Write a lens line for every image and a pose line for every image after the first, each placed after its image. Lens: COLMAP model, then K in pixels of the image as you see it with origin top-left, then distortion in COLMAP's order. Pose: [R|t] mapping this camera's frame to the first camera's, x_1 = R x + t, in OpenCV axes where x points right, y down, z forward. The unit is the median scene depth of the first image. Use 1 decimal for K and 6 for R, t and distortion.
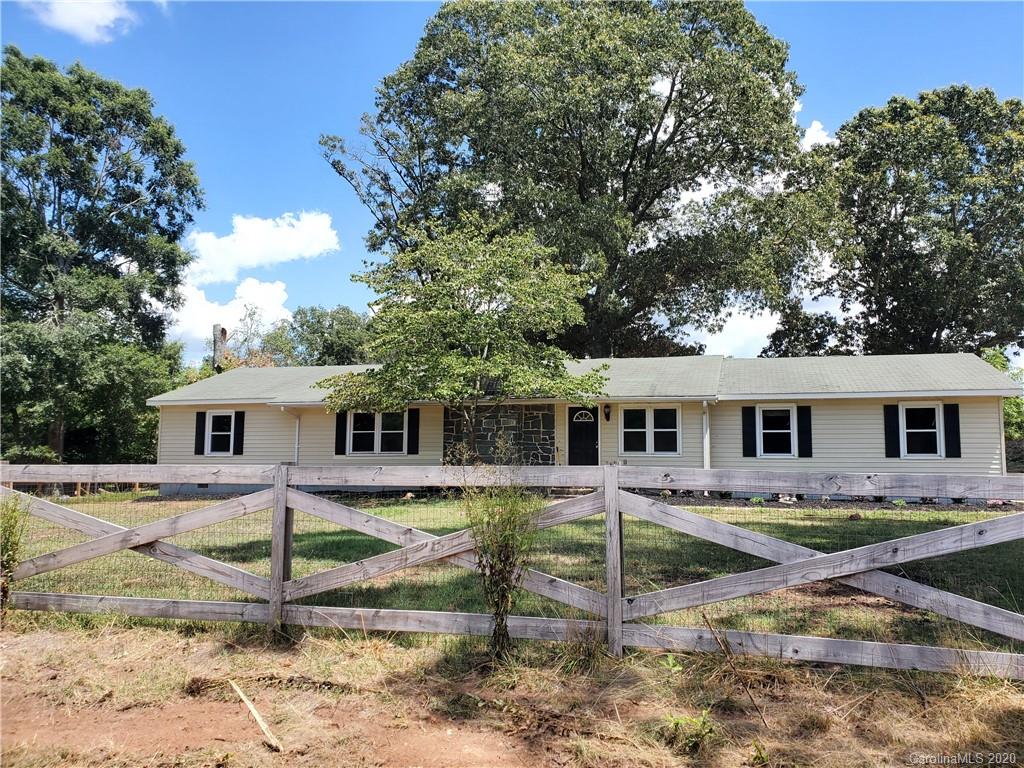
lens RADIAL K [[791.1, 0, 513.5], [0, 791.1, 391.9], [0, 0, 1]] dist [0.018866, -0.003229]
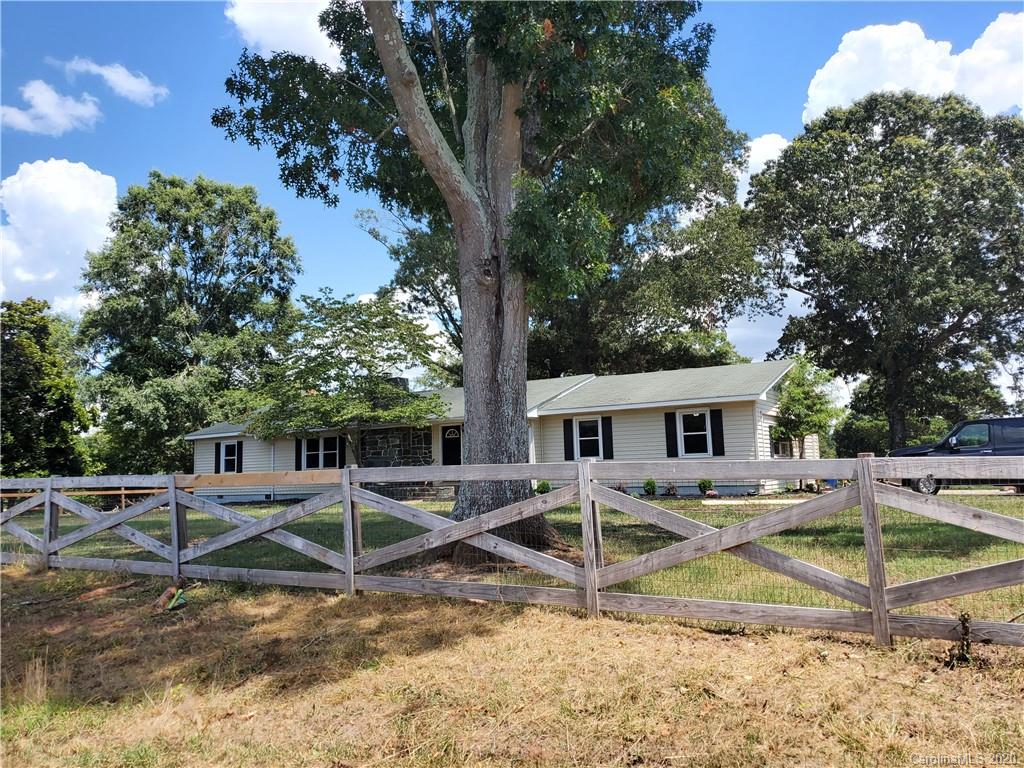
lens RADIAL K [[791.1, 0, 513.8], [0, 791.1, 376.8], [0, 0, 1]] dist [0.018866, -0.003229]
pose [[0.958464, -0.070201, -0.276438, 0.363952], [0.062624, 0.997382, -0.036154, -0.005427], [0.278252, 0.017341, 0.960352, -0.129780]]
